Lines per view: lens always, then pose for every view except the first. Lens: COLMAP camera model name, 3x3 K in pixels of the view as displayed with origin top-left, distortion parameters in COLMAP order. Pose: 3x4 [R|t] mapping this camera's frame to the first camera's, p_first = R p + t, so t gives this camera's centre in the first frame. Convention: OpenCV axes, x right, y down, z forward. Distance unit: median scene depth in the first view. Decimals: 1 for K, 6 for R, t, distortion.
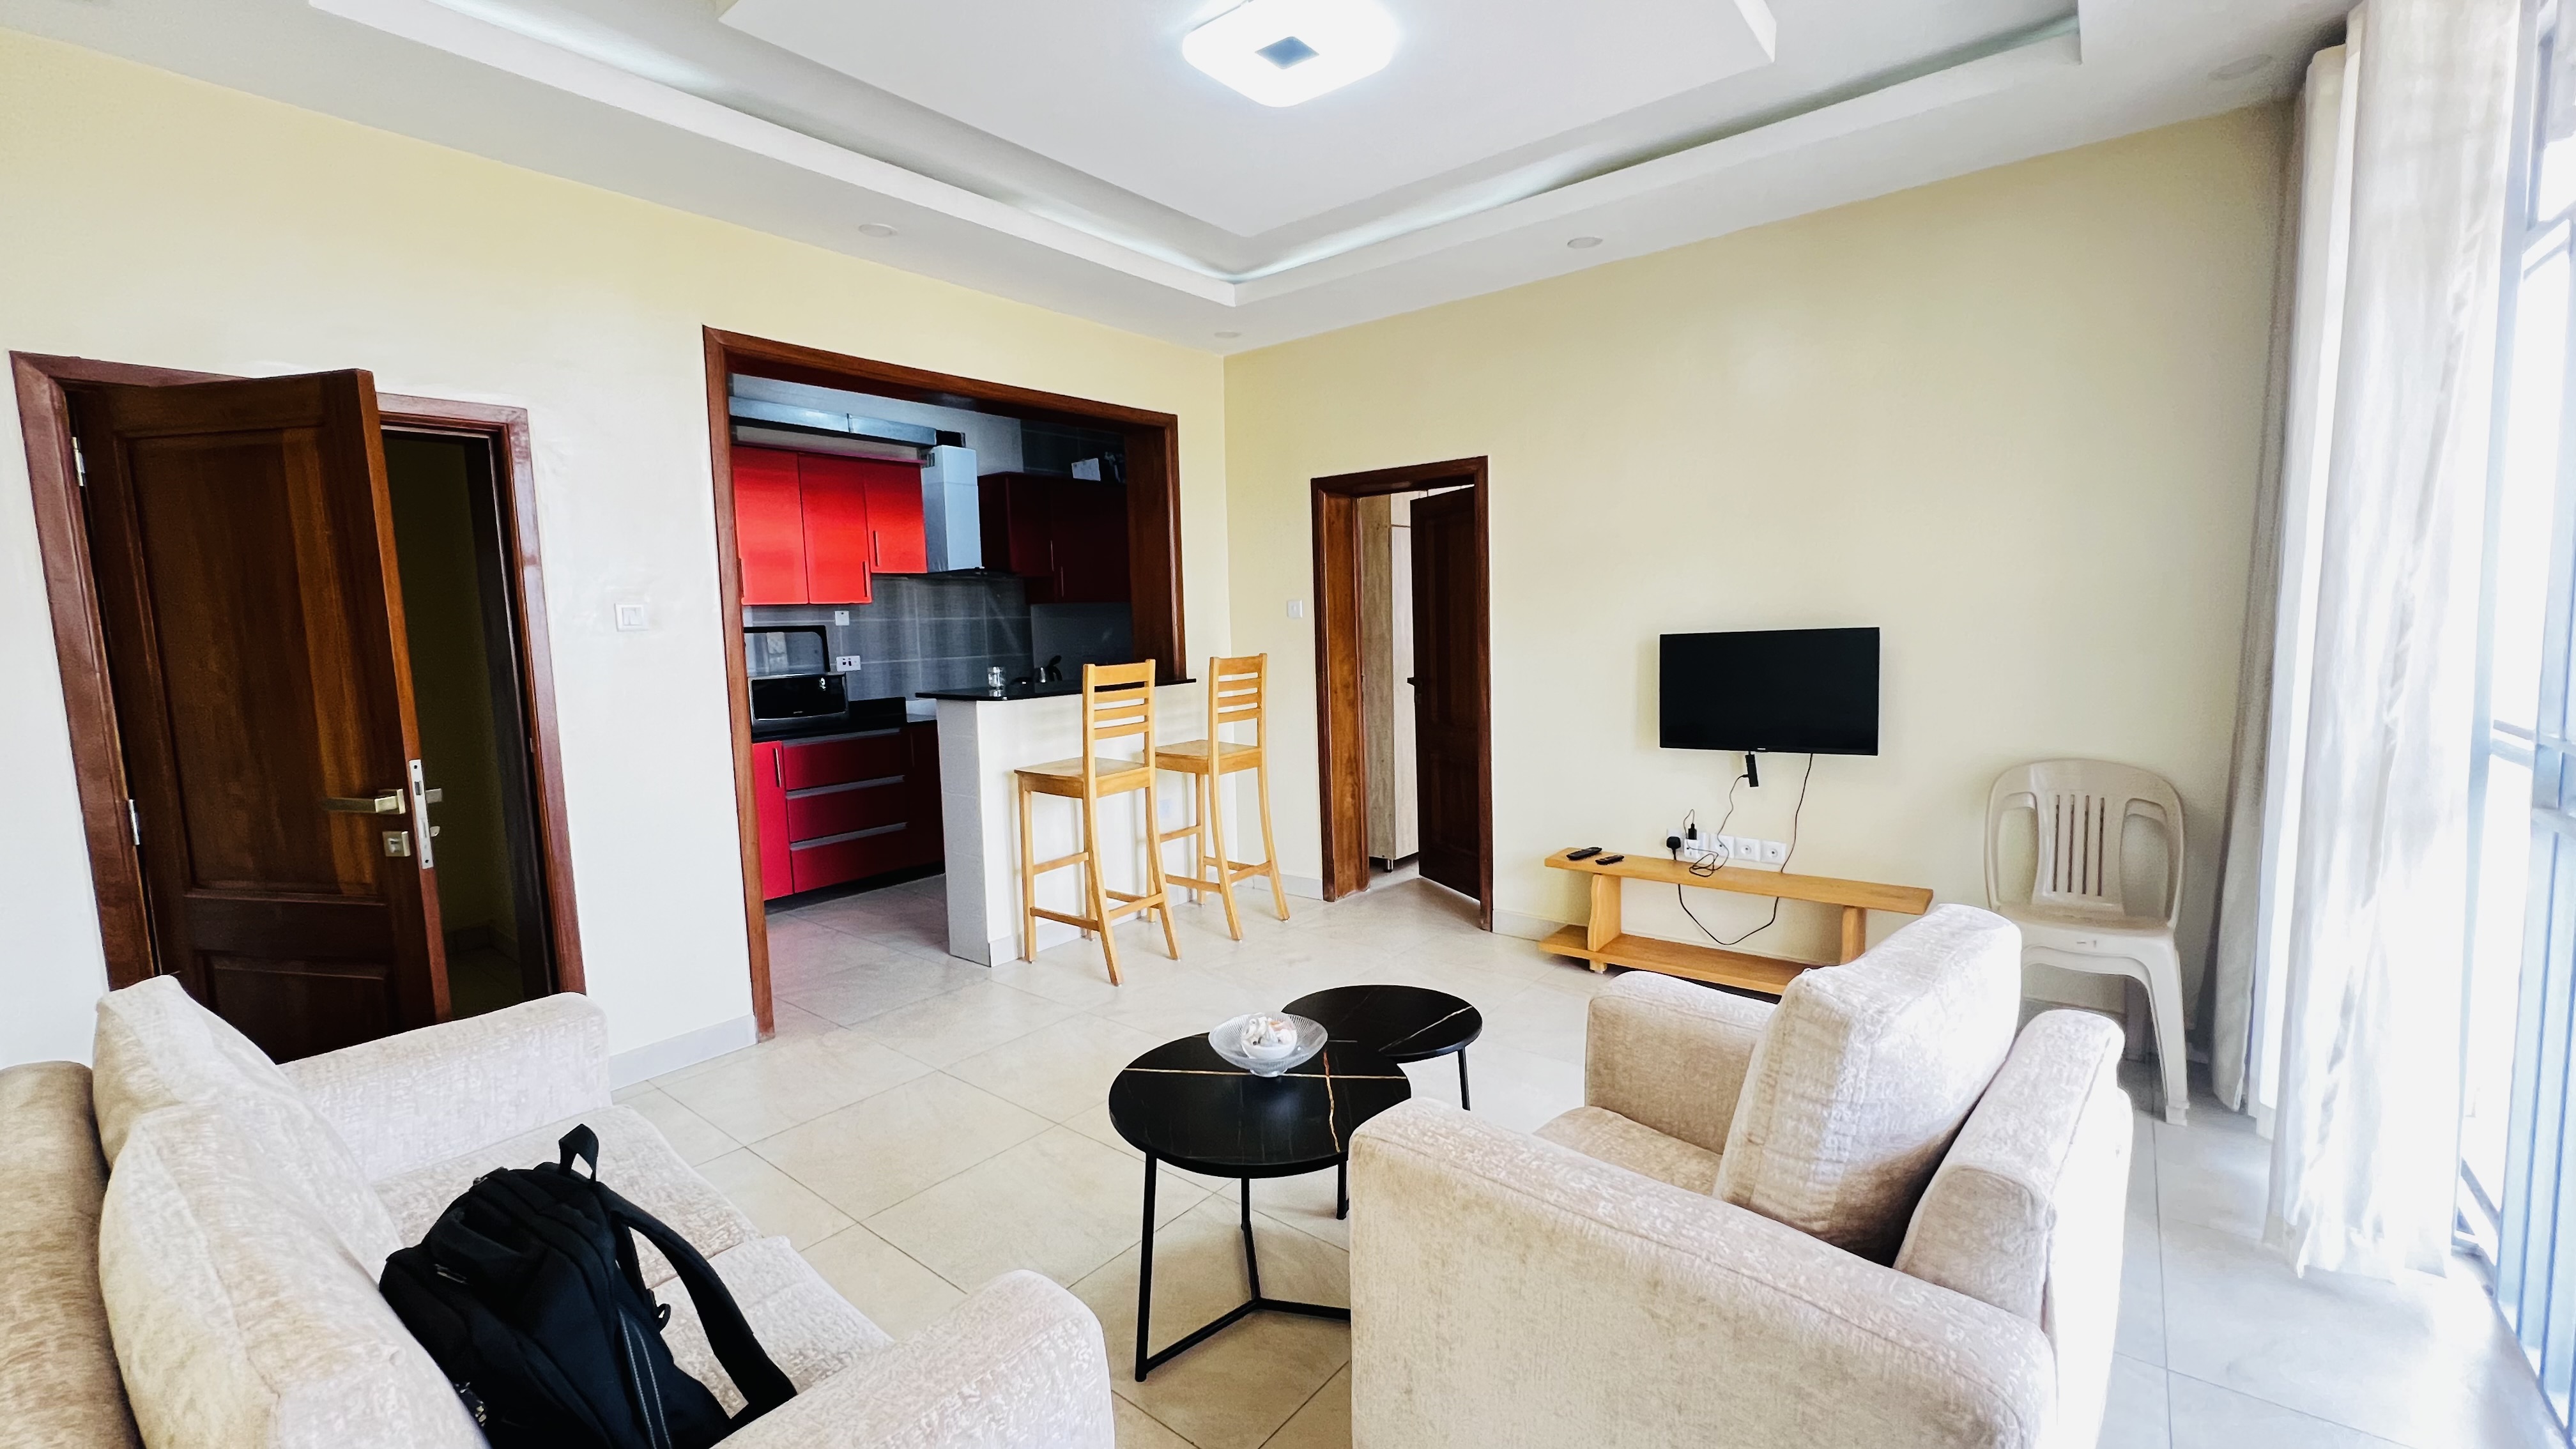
lens RADIAL K [[1032.1, 0, 1288.0], [0, 1032.1, 724.5], [0, 0, 1]] dist [-0.000817, 0.000206]
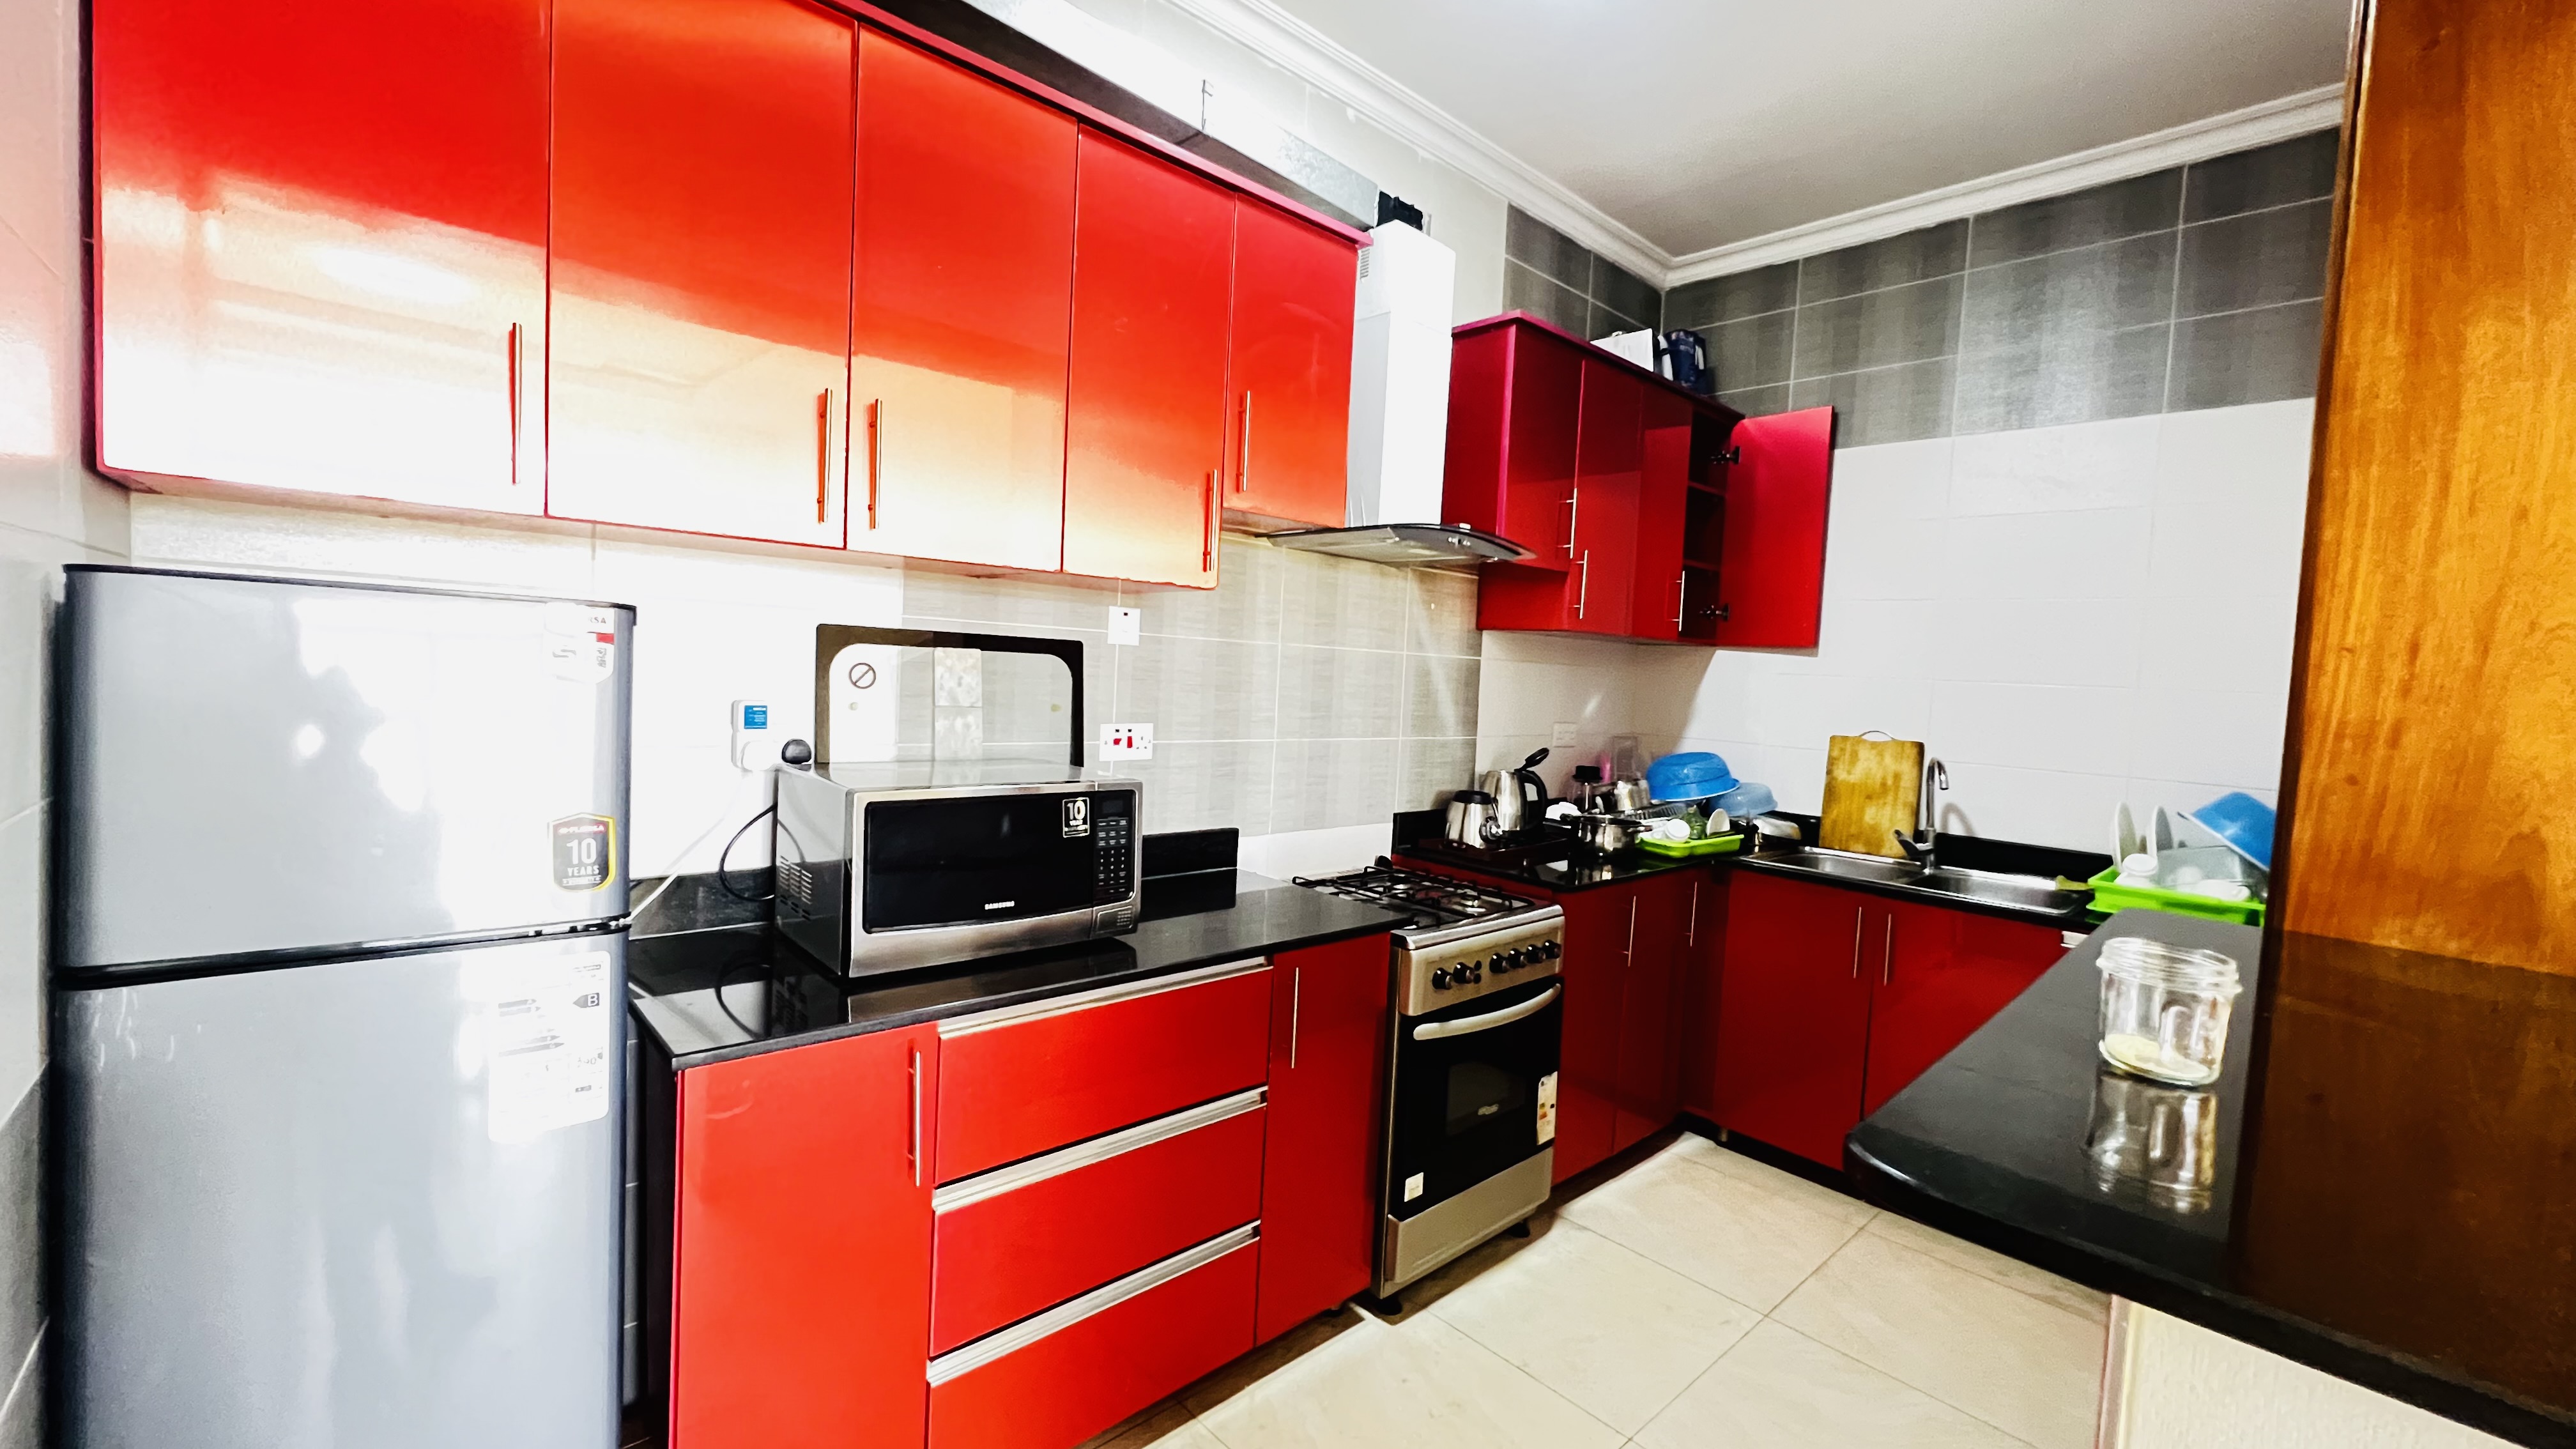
lens RADIAL K [[1050.2, 0, 1288.0], [0, 1050.2, 724.5], [0, 0, 1]] dist [0.000143, -0.000106]
pose [[0.985764, 0.088837, -0.142752, -0.855037], [-0.095159, 0.994734, -0.038078, -0.156670], [0.138617, 0.051120, 0.989026, 1.699473]]
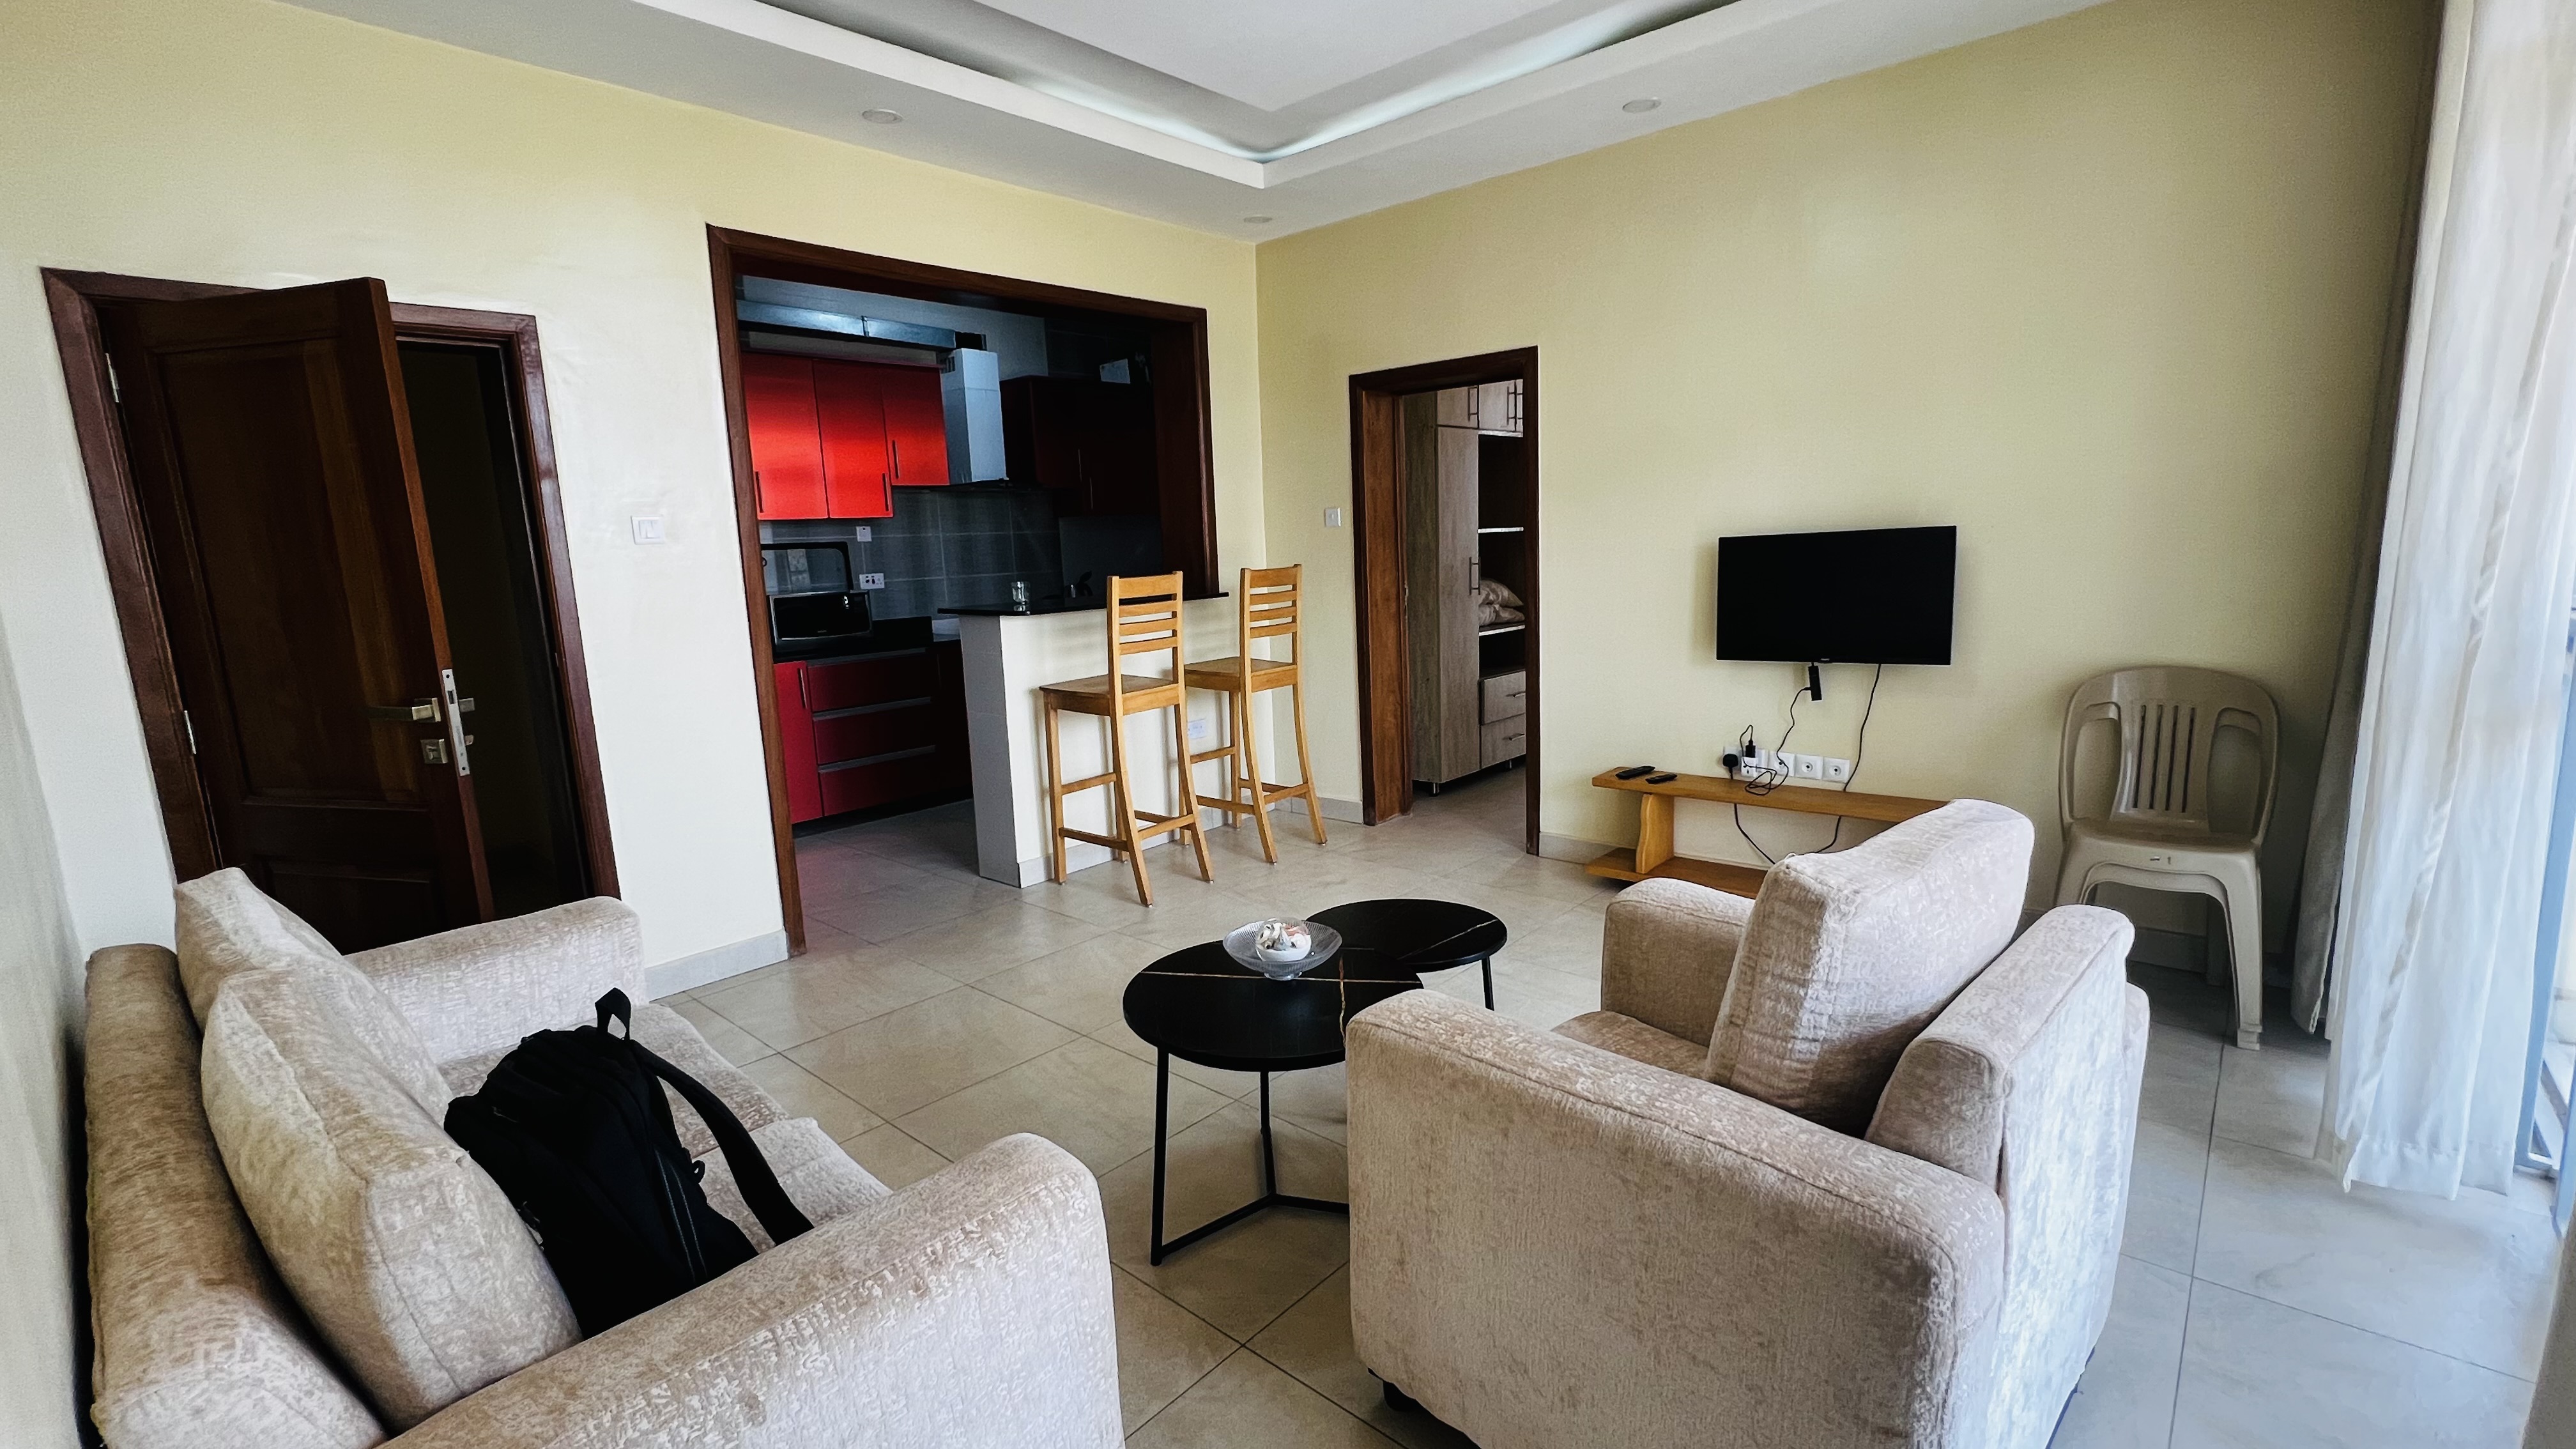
lens RADIAL K [[1109.3, 0, 1288.0], [0, 1109.3, 724.5], [0, 0, 1]] dist [-0.001589, 0.000122]
pose [[0.998614, -0.002752, -0.052567, 0.044108], [0.006228, 0.997795, 0.066079, 0.022915], [0.052269, -0.066314, 0.996429, -0.055182]]
